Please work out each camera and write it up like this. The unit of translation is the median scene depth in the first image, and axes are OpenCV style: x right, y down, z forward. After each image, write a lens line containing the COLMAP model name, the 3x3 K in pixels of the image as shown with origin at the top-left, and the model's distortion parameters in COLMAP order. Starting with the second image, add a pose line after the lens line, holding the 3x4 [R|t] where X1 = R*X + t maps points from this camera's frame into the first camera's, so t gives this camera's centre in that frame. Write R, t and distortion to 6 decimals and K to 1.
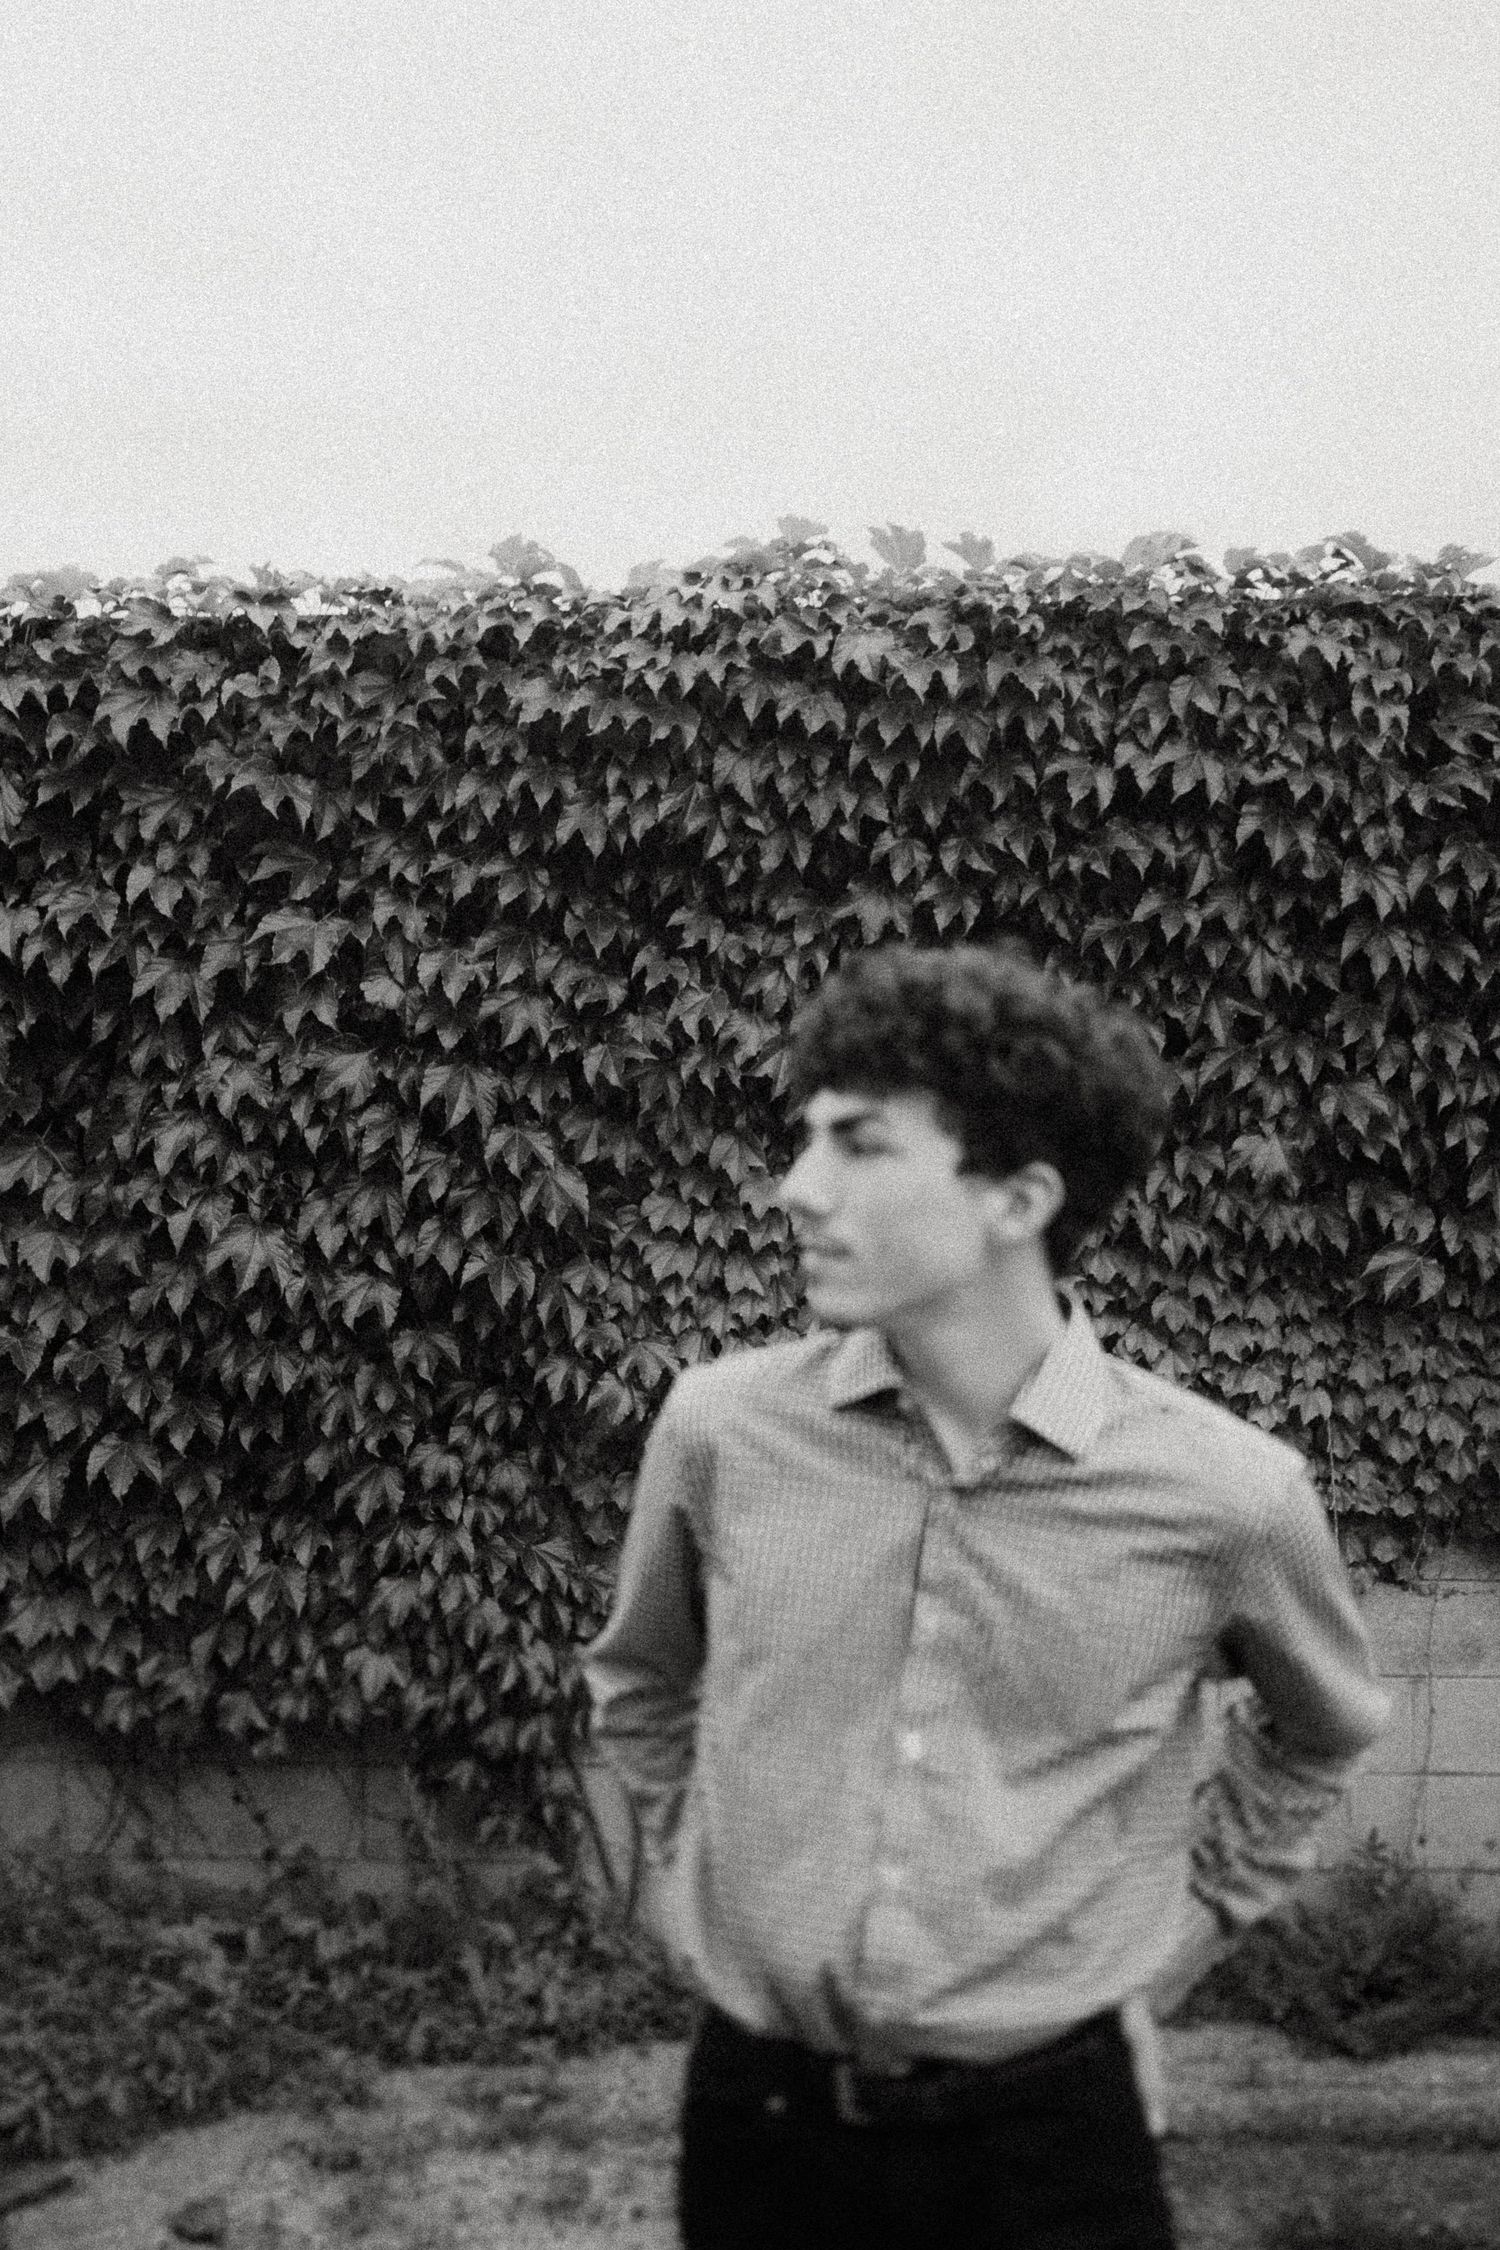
lens RADIAL K [[2247.2, 0, 745.7], [0, 2247.2, 1123.7], [0, 0, 1]] dist [0.002366, 0.003403]
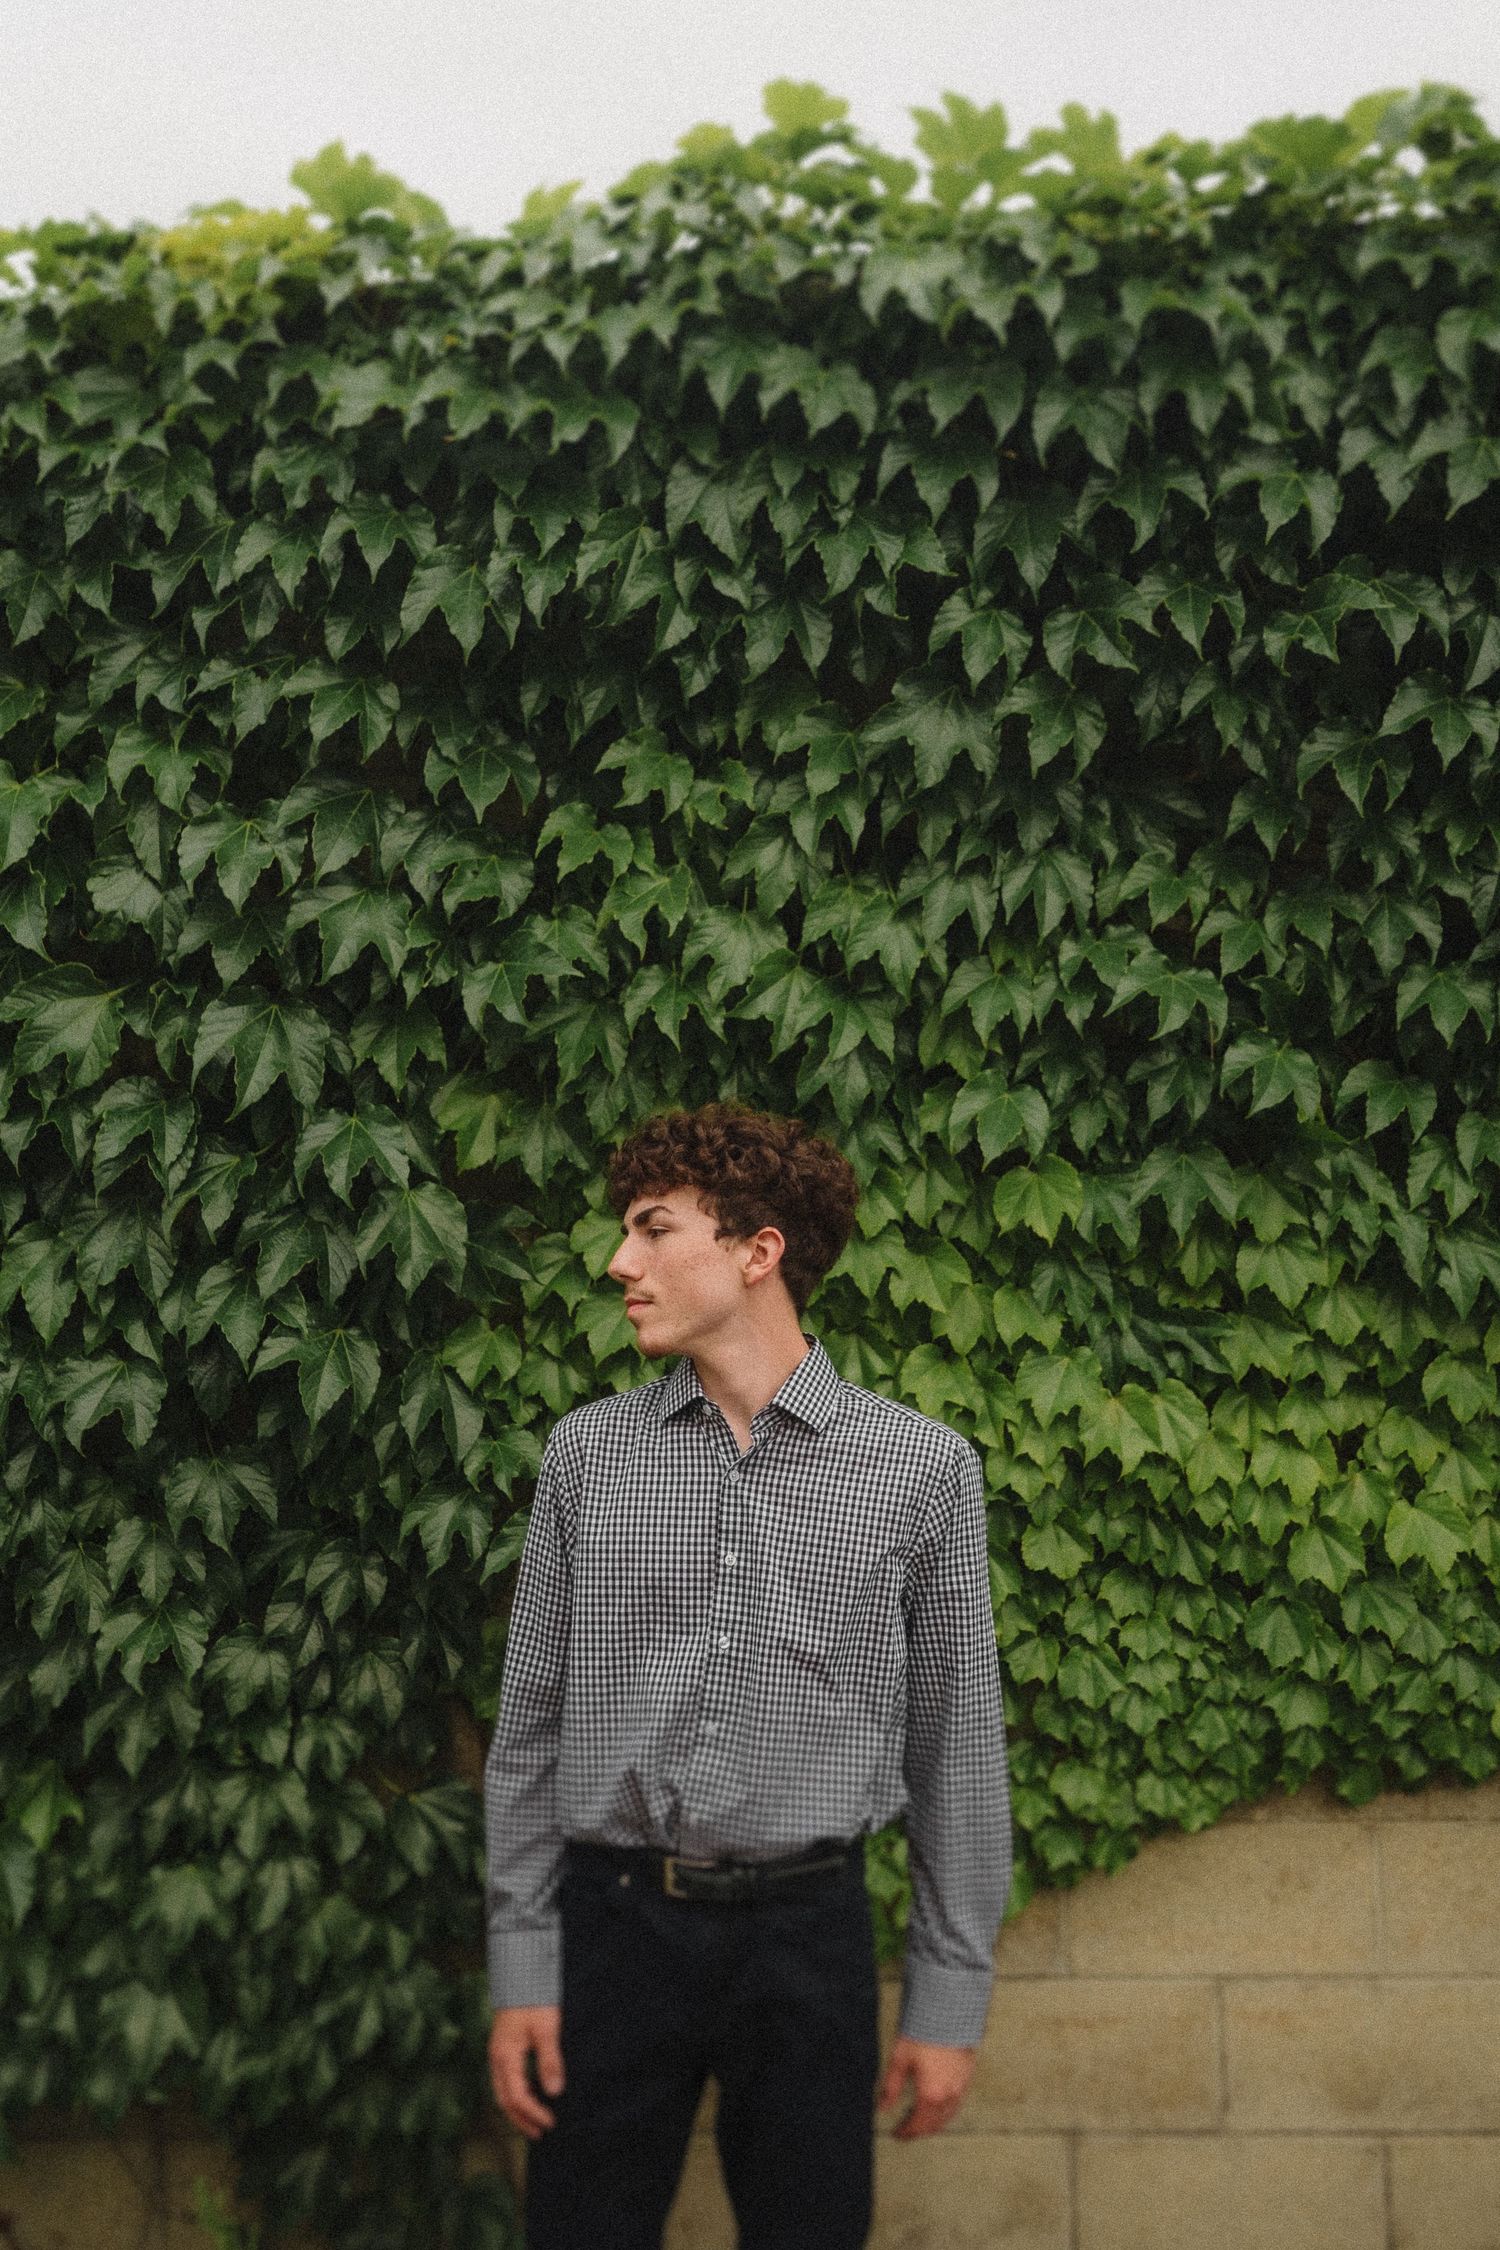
lens RADIAL K [[2267.7, 0, 755.2], [0, 2267.7, 1042.9], [0, 0, 1]] dist [0.010459, 0.007716]
pose [[0.999382, -0.029001, -0.019885, 0.017648], [0.028445, 0.999212, -0.027692, 0.003108], [0.020673, 0.027109, 0.999419, 0.397016]]
